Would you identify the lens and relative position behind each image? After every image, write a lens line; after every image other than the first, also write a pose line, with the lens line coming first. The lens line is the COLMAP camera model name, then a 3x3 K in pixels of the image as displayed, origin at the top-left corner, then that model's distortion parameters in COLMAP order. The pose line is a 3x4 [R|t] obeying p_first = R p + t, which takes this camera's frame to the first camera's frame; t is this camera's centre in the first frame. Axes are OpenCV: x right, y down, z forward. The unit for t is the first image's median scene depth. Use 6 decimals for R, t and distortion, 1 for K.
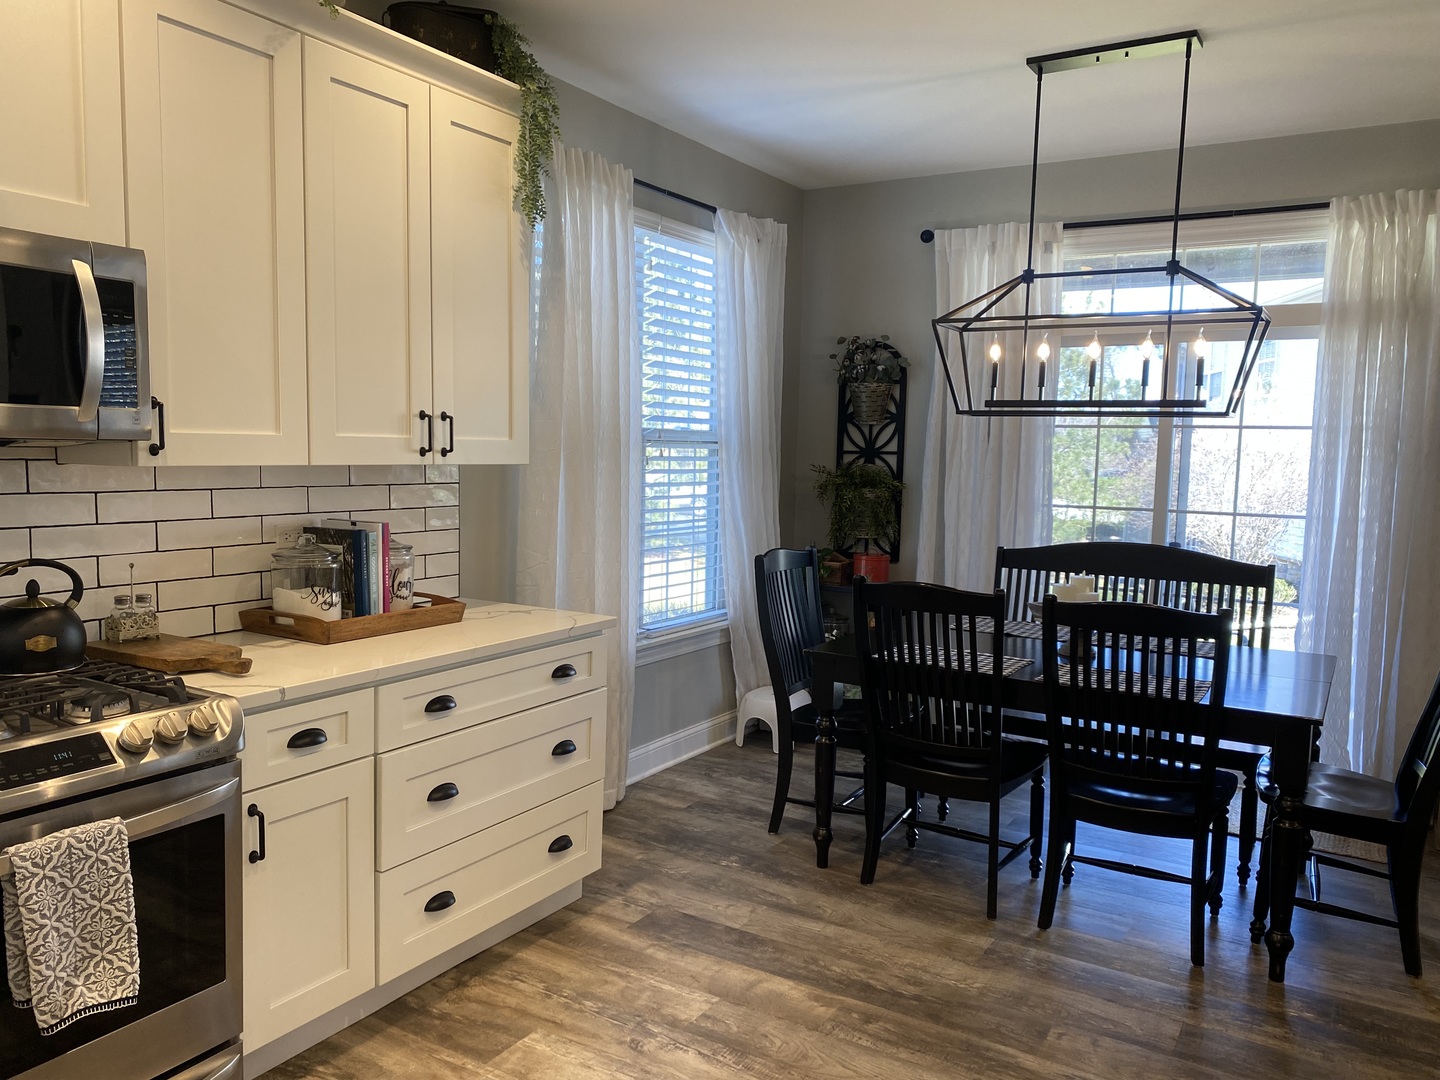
lens RADIAL K [[1098.9, 0, 703.7], [0, 1098.9, 551.5], [0, 0, 1]] dist [0.033834, -0.034416]
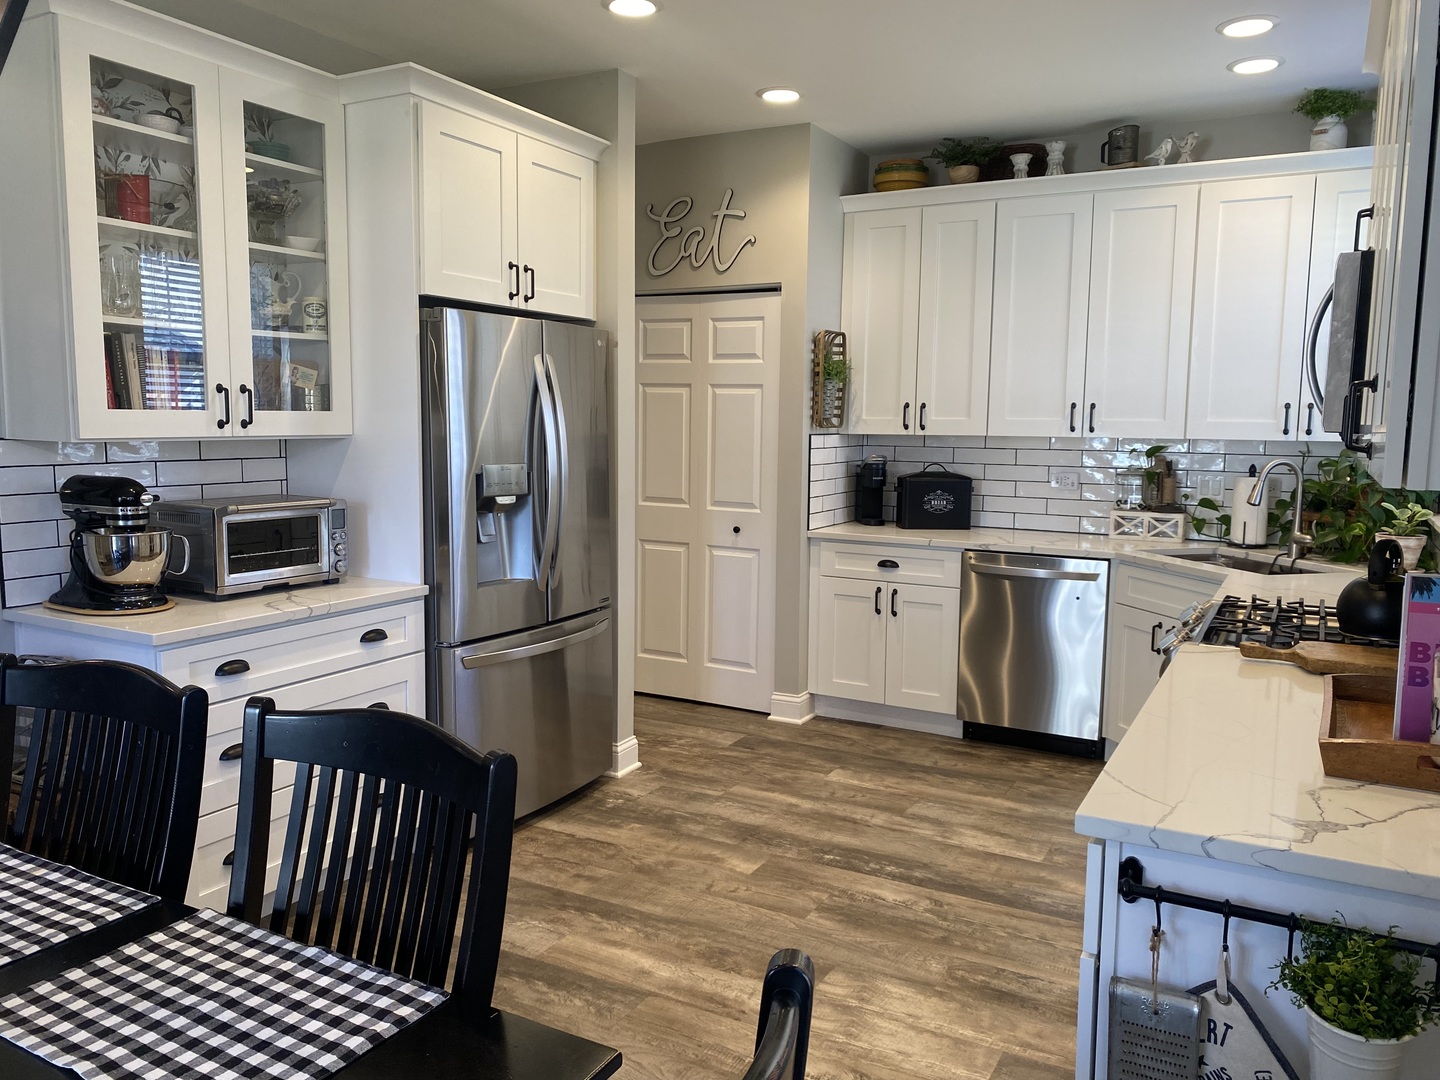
lens RADIAL K [[1098.9, 0, 726.6], [0, 1098.9, 540.3], [0, 0, 1]] dist [0.033834, -0.034416]
pose [[-0.997939, -0.030841, -0.056270, 0.093406], [-0.041908, 0.977320, 0.207580, -0.139119], [0.048592, 0.209510, -0.976598, 1.445633]]
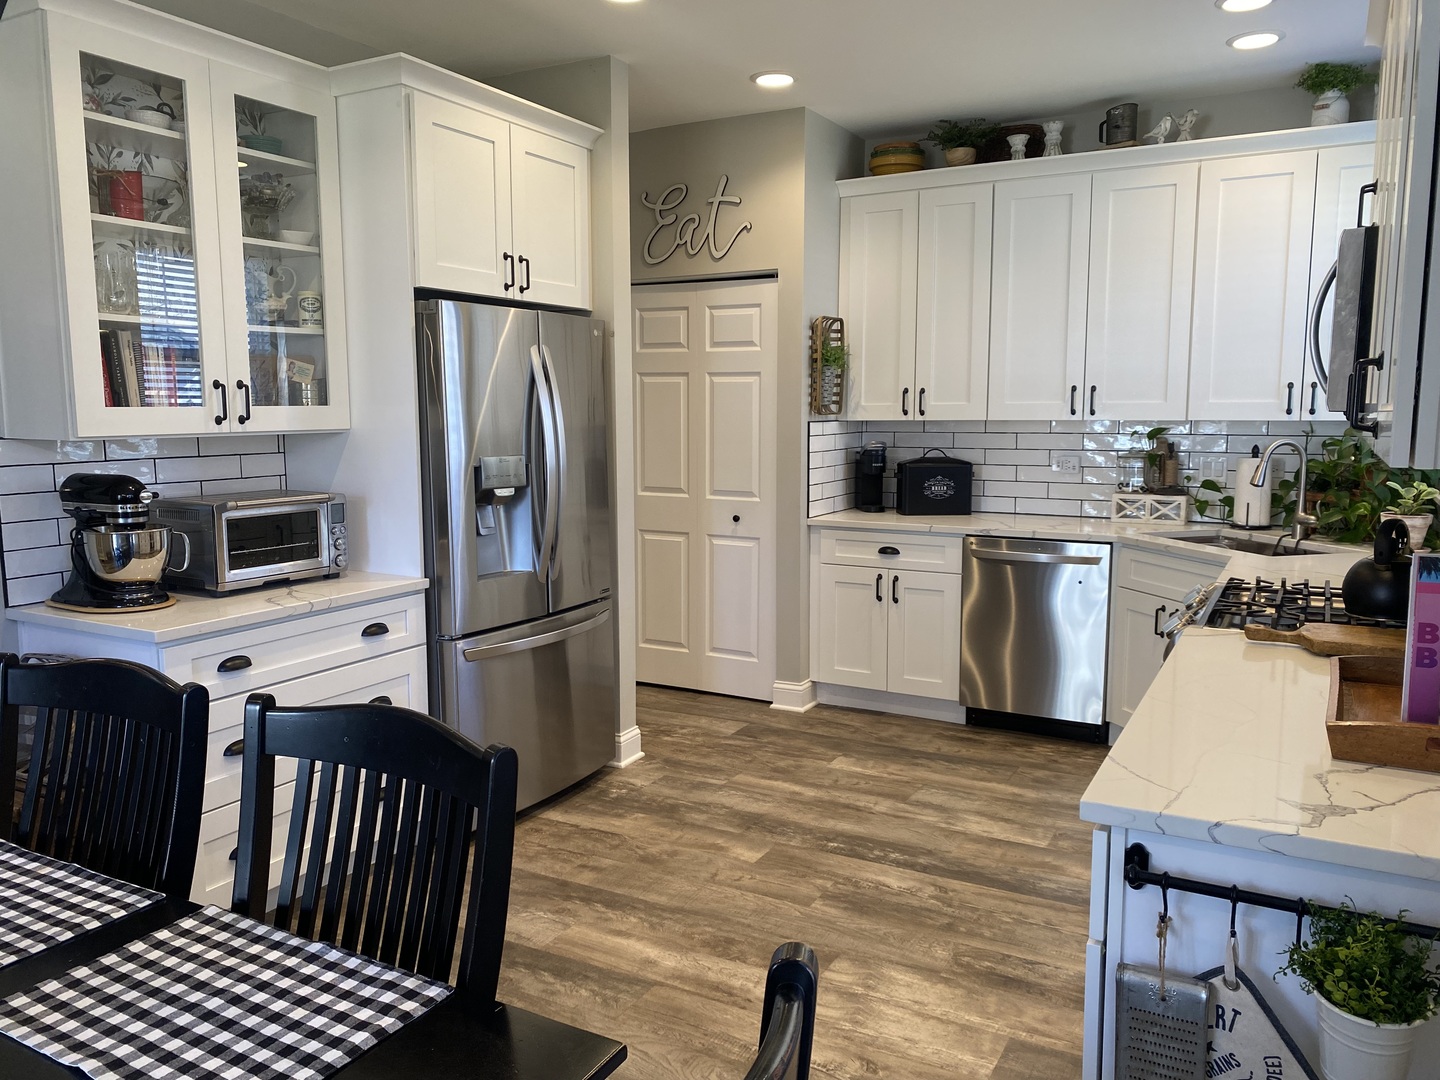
lens RADIAL K [[1098.9, 0, 716.7], [0, 1098.9, 543.2], [0, 0, 1]] dist [0.033834, -0.034416]
pose [[-0.998760, -0.016057, -0.047123, 0.092390], [-0.026085, 0.975012, 0.220615, -0.139001], [0.042403, 0.221571, -0.974222, 1.442279]]
